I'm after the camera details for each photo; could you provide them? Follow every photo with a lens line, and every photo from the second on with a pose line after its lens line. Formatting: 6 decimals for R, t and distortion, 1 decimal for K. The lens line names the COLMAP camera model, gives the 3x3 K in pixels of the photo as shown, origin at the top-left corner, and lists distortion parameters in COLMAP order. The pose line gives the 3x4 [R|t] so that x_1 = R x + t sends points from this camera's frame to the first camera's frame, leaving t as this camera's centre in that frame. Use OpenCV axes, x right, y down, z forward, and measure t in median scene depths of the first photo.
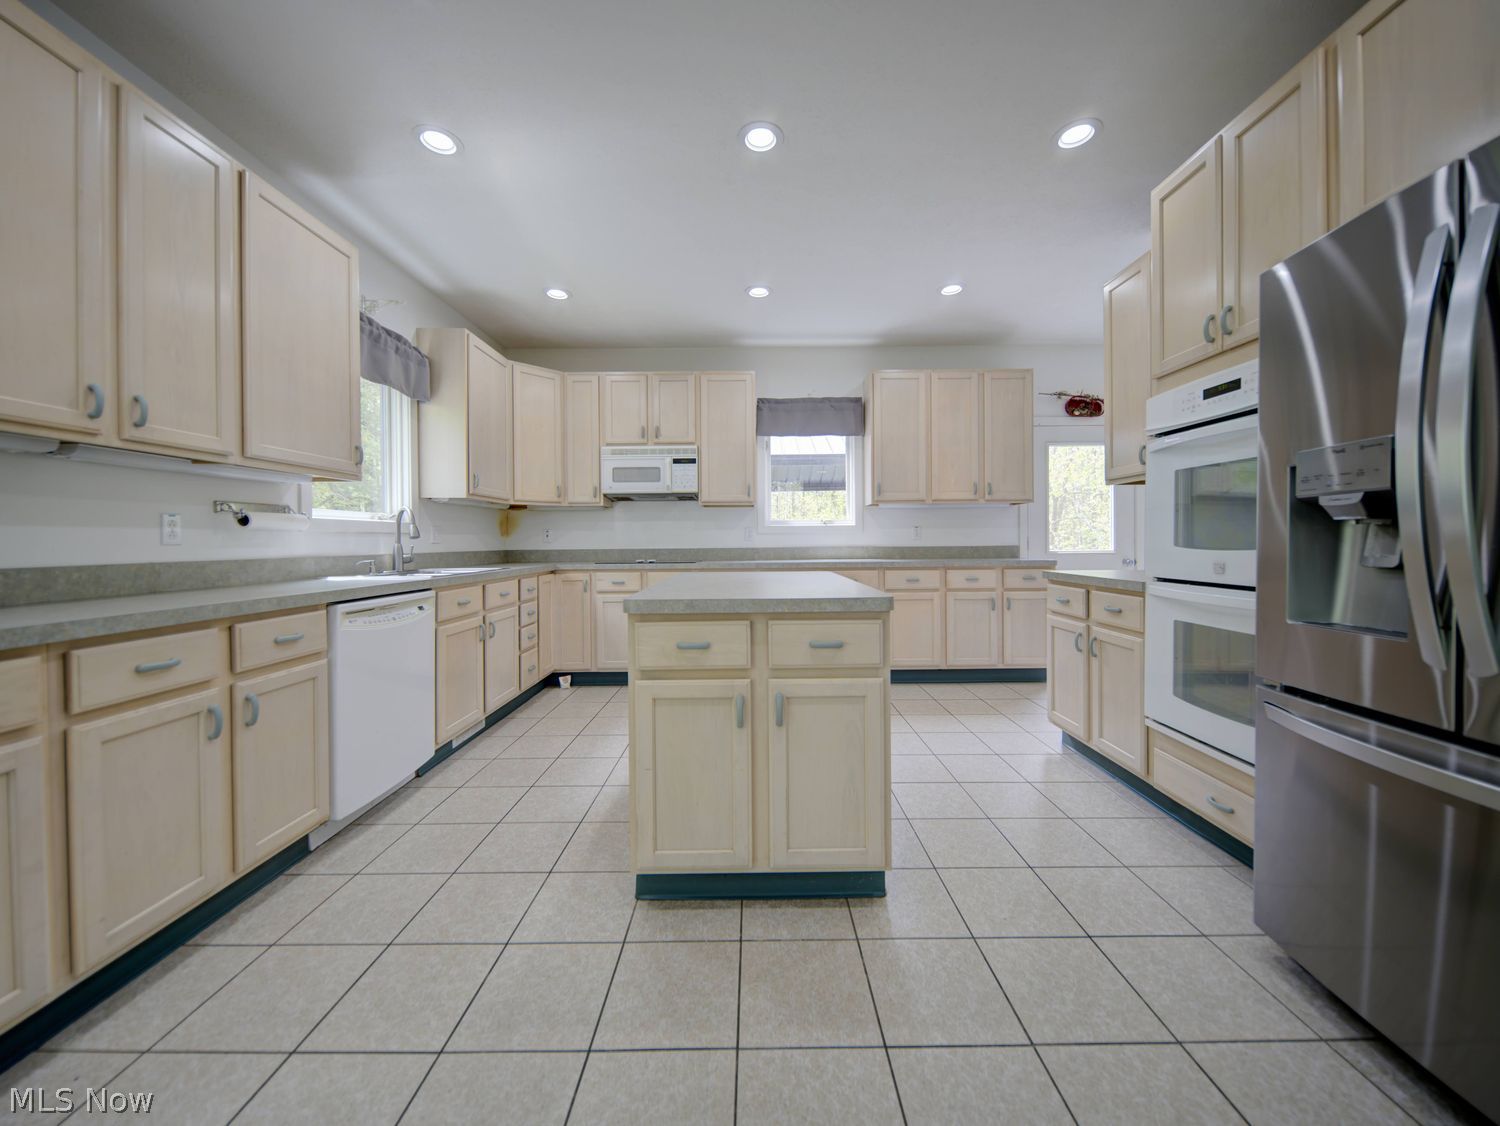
lens RADIAL K [[547.2, 0, 756.4], [0, 547.2, 543.1], [0, 0, 1]] dist [0.001050, -0.000155]
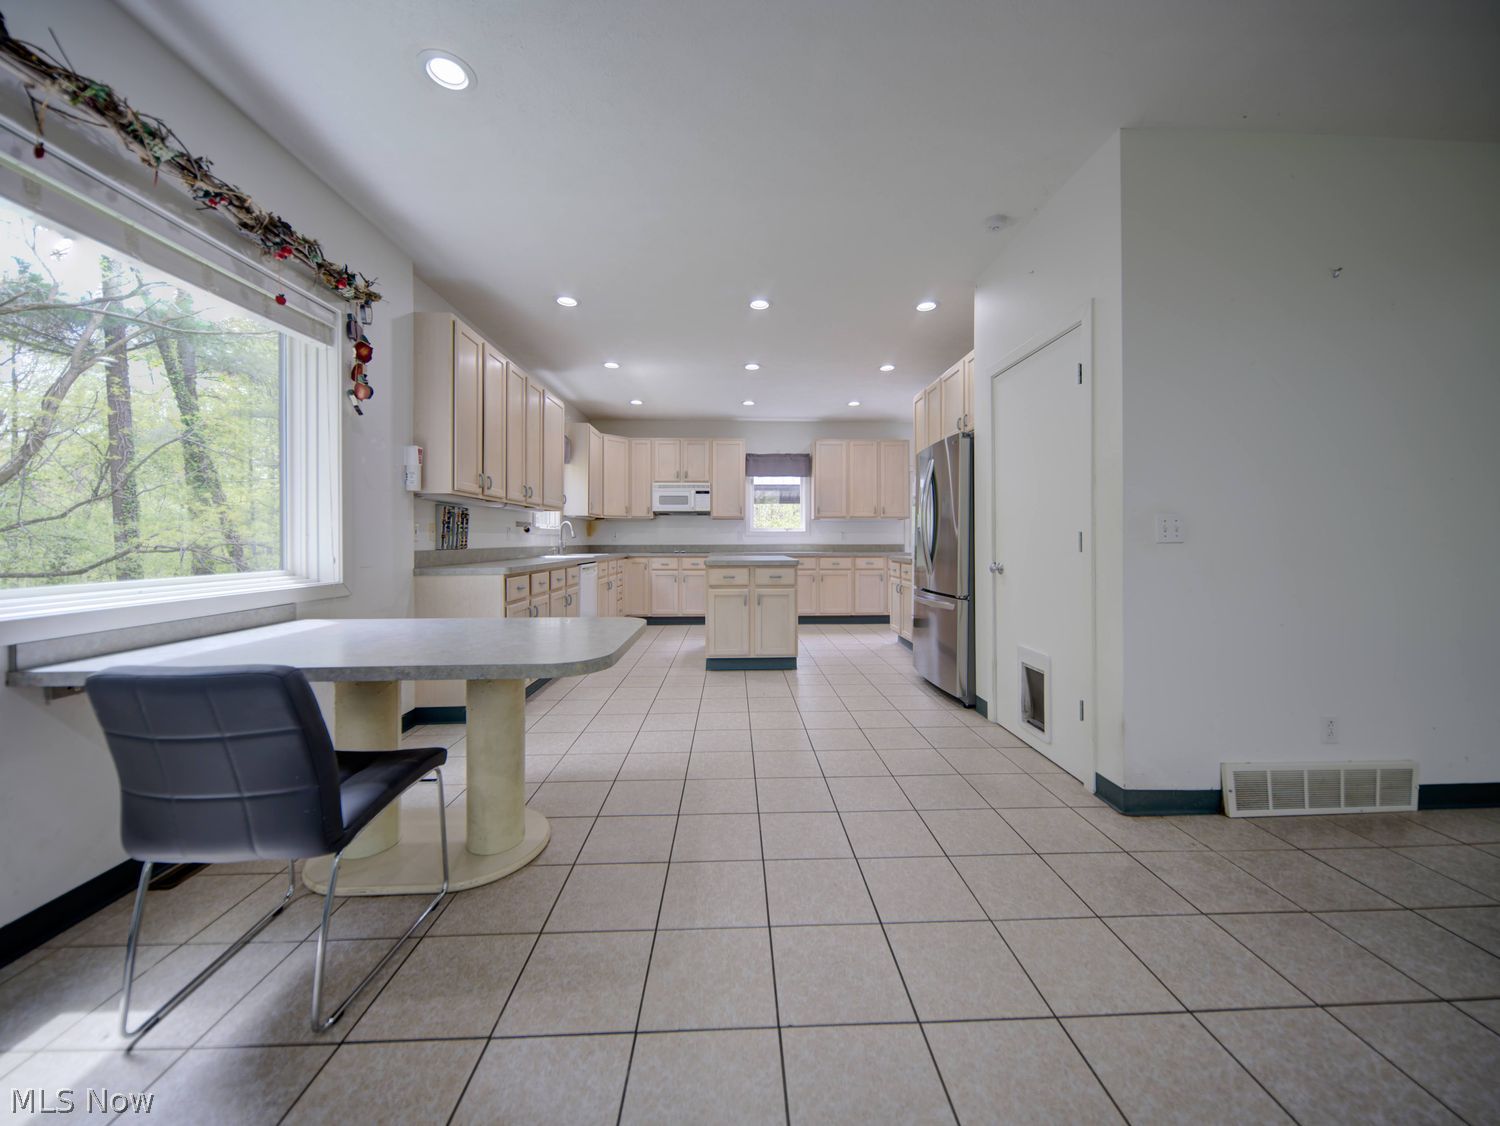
lens RADIAL K [[547.2, 0, 756.4], [0, 547.2, 543.1], [0, 0, 1]] dist [0.001050, -0.000155]
pose [[0.999258, 0.006906, 0.037884, -0.030968], [-0.006935, 0.999976, 0.000618, 0.003270], [-0.037879, -0.000881, 0.999282, -0.714203]]
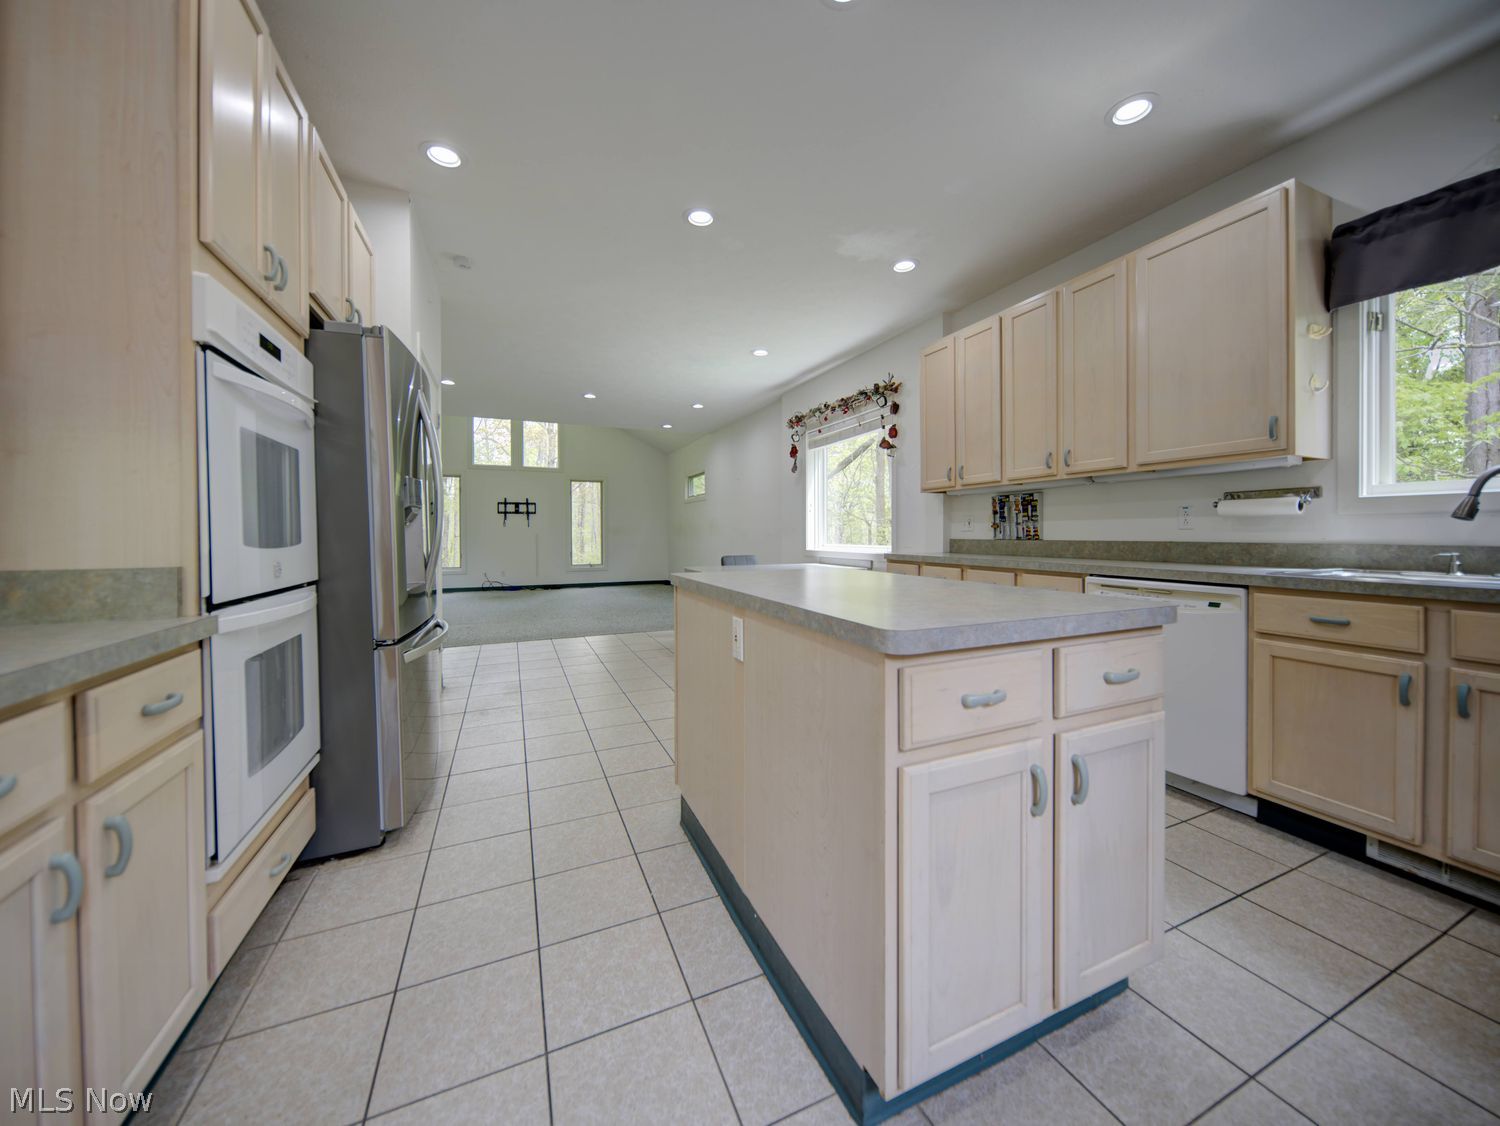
lens RADIAL K [[553.9, 0, 756.6], [0, 553.9, 534.8], [0, 0, 1]] dist [0.000797, -0.000266]
pose [[-0.914719, 0.013204, -0.403874, 0.233398], [0.008828, 0.999880, 0.012696, -0.004913], [0.403993, 0.008048, -0.914726, 0.895334]]
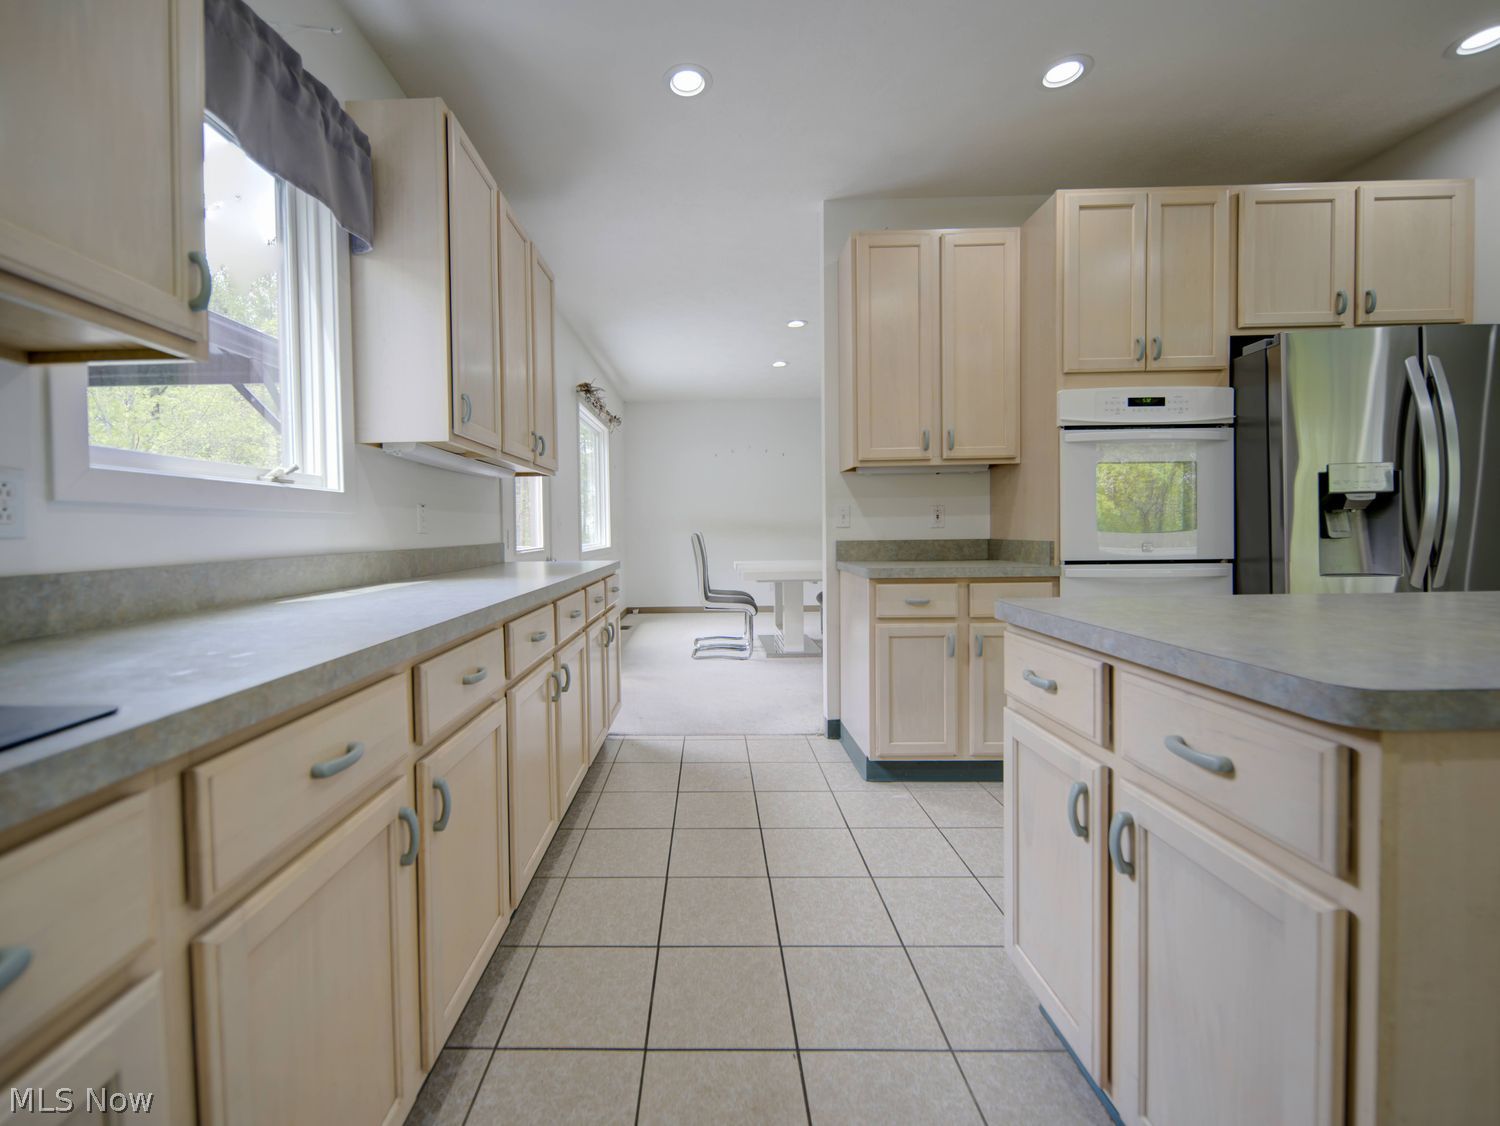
lens RADIAL K [[615.3, 0, 698.1], [0, 615.3, 542.8], [0, 0, 1]] dist [0.000430, -0.000030]
pose [[0.028341, -0.015022, 0.999485, -0.246035], [0.018499, 0.999724, 0.014501, -0.001760], [-0.999427, 0.018078, 0.028611, 0.867523]]
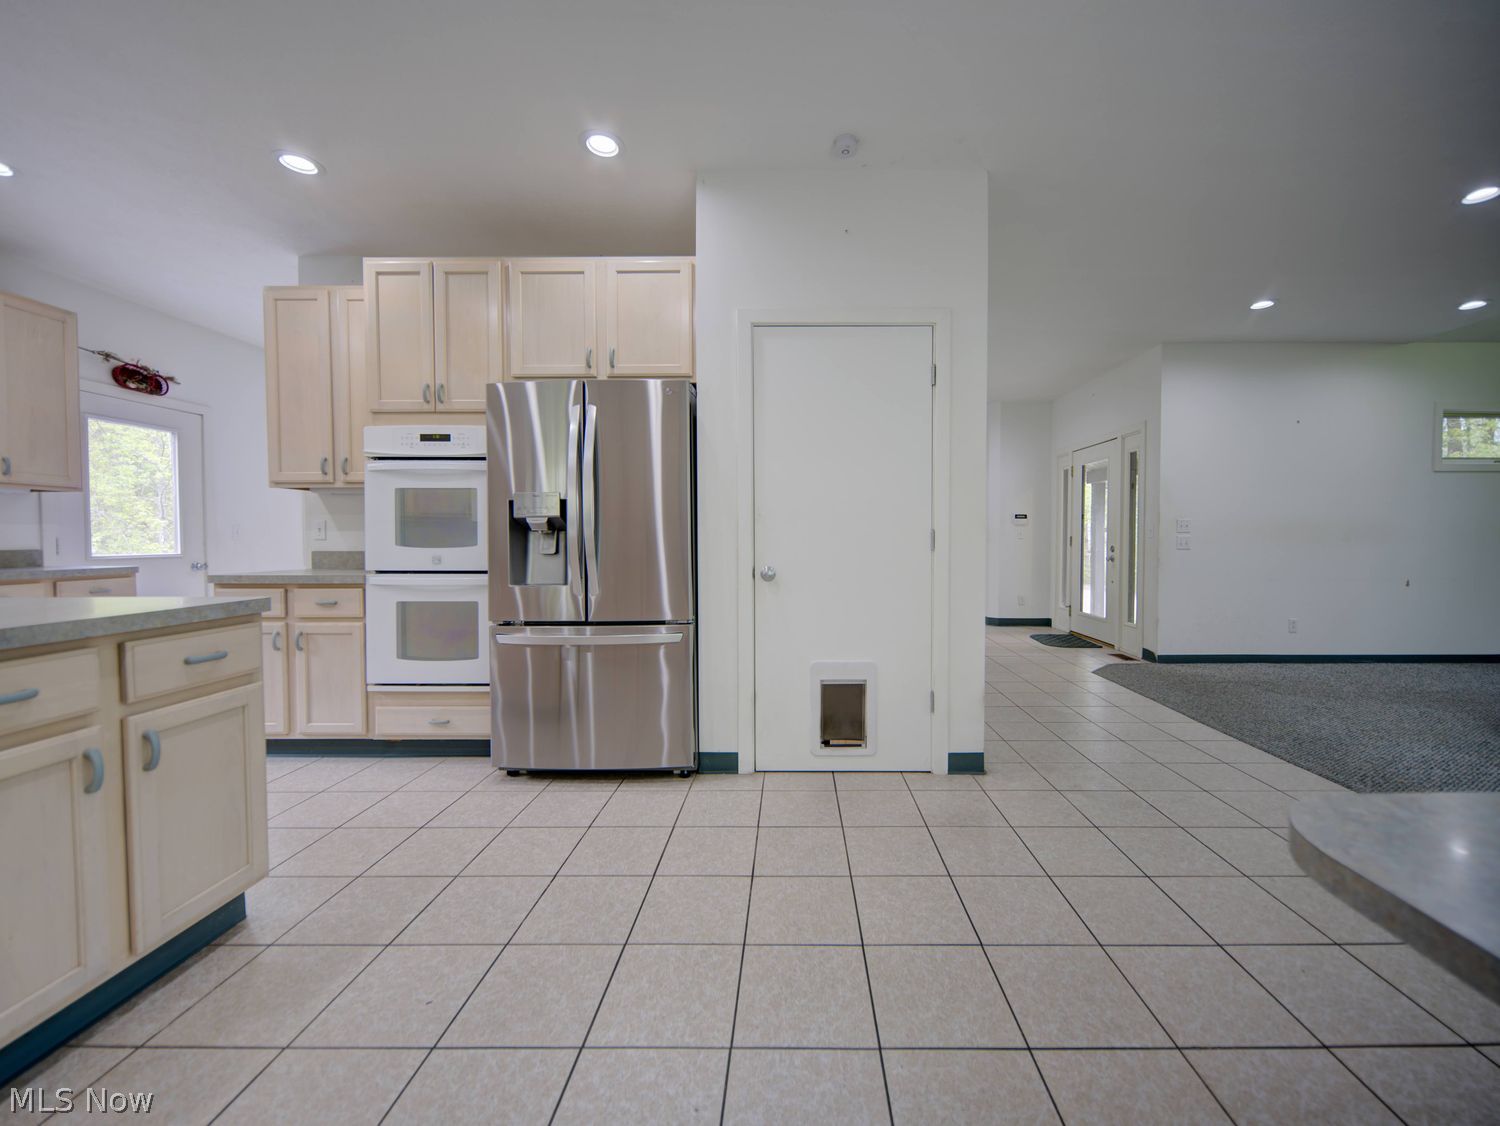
lens RADIAL K [[580.4, 0, 793.7], [0, 580.4, 552.5], [0, 0, 1]] dist [0.003131, -0.002400]
pose [[0.005984, -0.016727, 0.999842, -0.306112], [0.006533, 0.999839, 0.016688, 0.002300], [-0.999961, 0.006432, 0.006092, 0.017514]]
